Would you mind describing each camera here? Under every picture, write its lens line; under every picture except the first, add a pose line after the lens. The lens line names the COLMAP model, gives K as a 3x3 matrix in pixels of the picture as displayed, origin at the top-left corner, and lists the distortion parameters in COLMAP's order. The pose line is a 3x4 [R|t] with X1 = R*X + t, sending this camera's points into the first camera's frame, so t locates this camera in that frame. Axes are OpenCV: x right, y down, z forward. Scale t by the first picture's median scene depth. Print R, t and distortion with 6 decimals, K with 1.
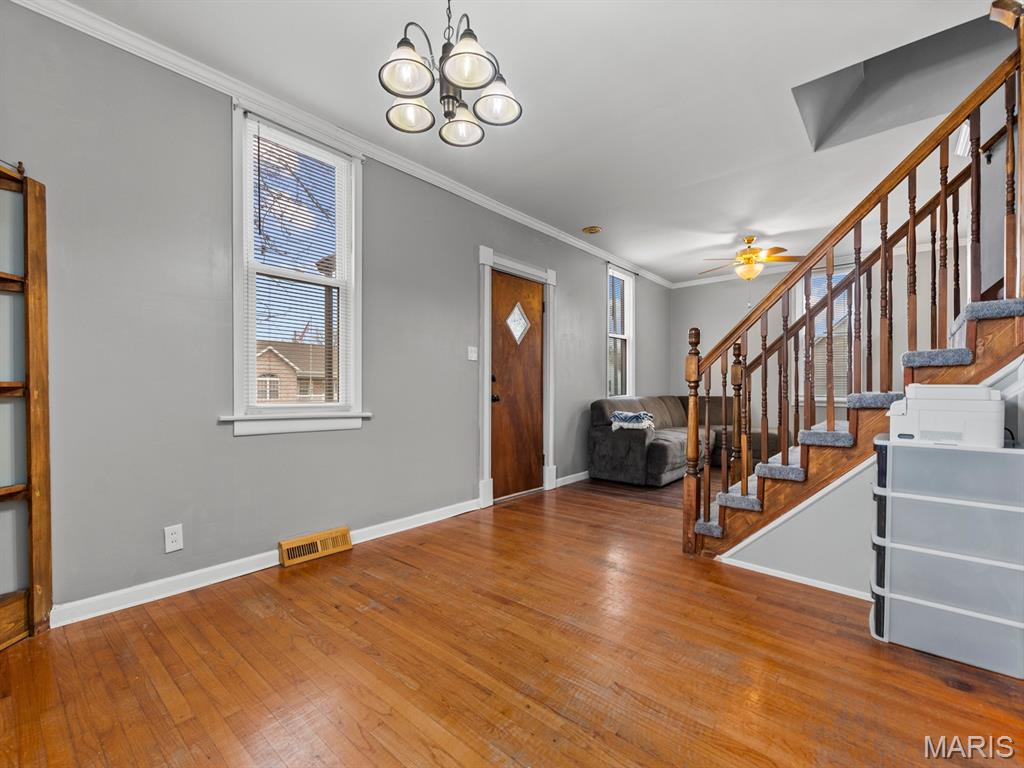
lens RADIAL K [[449.9, 0, 510.9], [0, 449.9, 388.1], [0, 0, 1]] dist [0.007133, -0.001716]
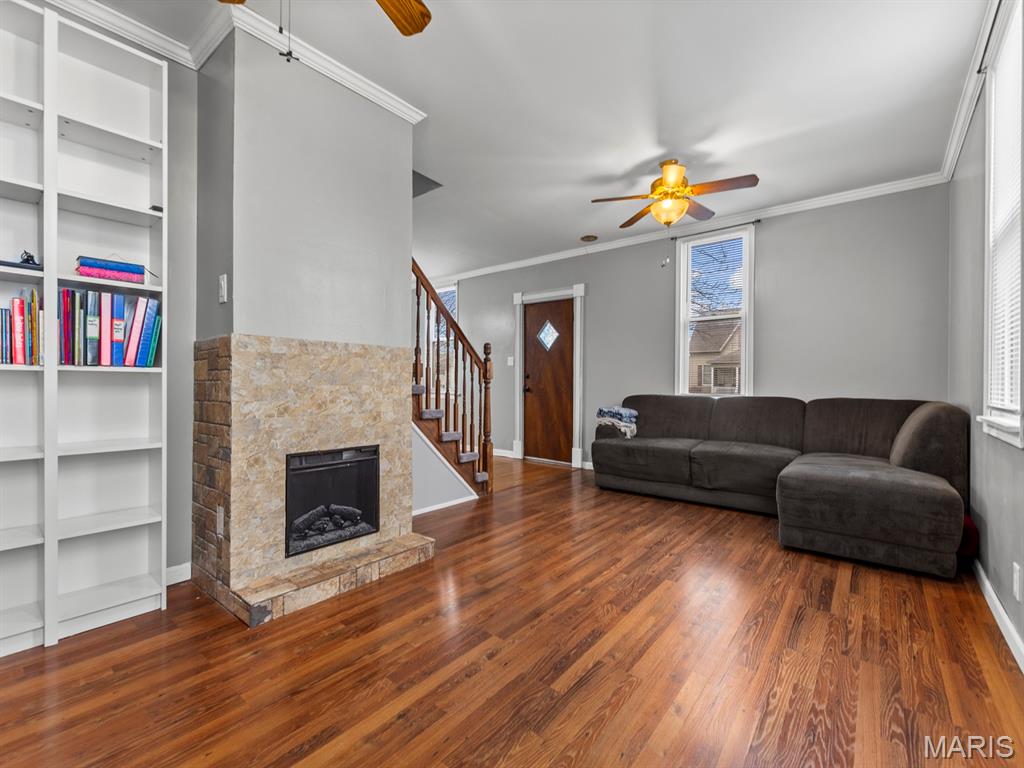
lens RADIAL K [[449.9, 0, 513.5], [0, 449.9, 385.0], [0, 0, 1]] dist [0.007133, -0.001716]
pose [[0.023024, 0.009645, -0.999688, 1.424964], [-0.008167, 0.999922, 0.009459, -0.006498], [0.999702, 0.007946, 0.023101, 0.894566]]
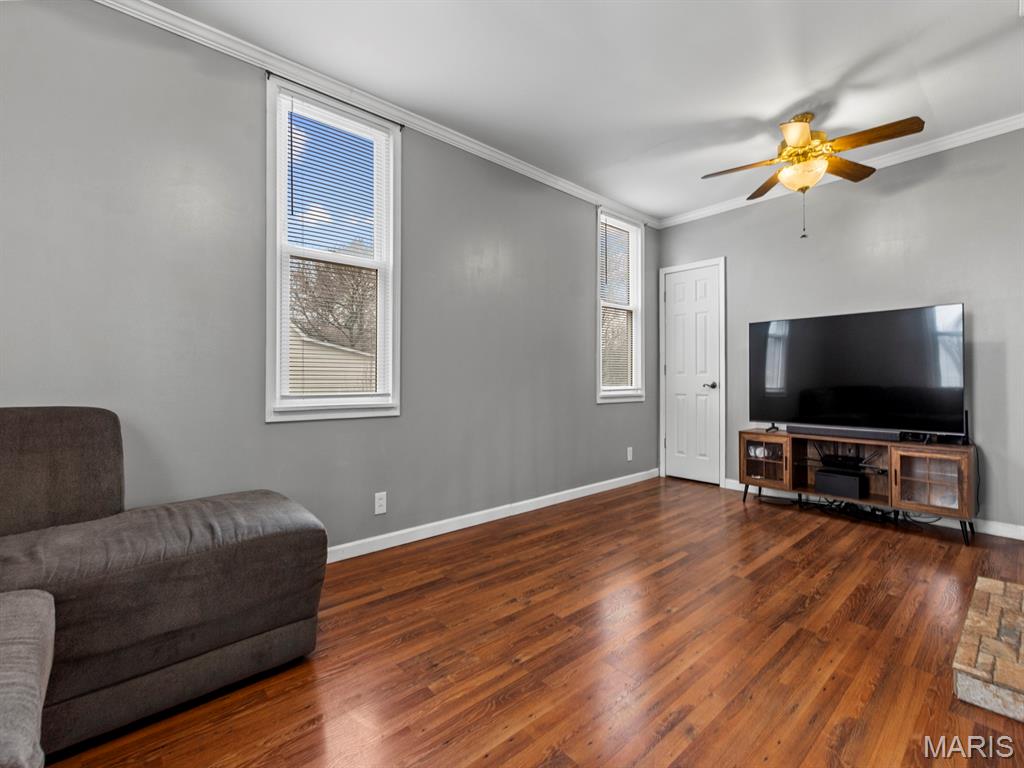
lens RADIAL K [[449.9, 0, 513.0], [0, 449.9, 382.4], [0, 0, 1]] dist [0.007133, -0.001716]
pose [[0.161537, 0.005415, 0.986852, 0.399085], [0.000004, 0.999985, -0.005488, 0.002825], [-0.986867, 0.000890, 0.161535, 1.076566]]
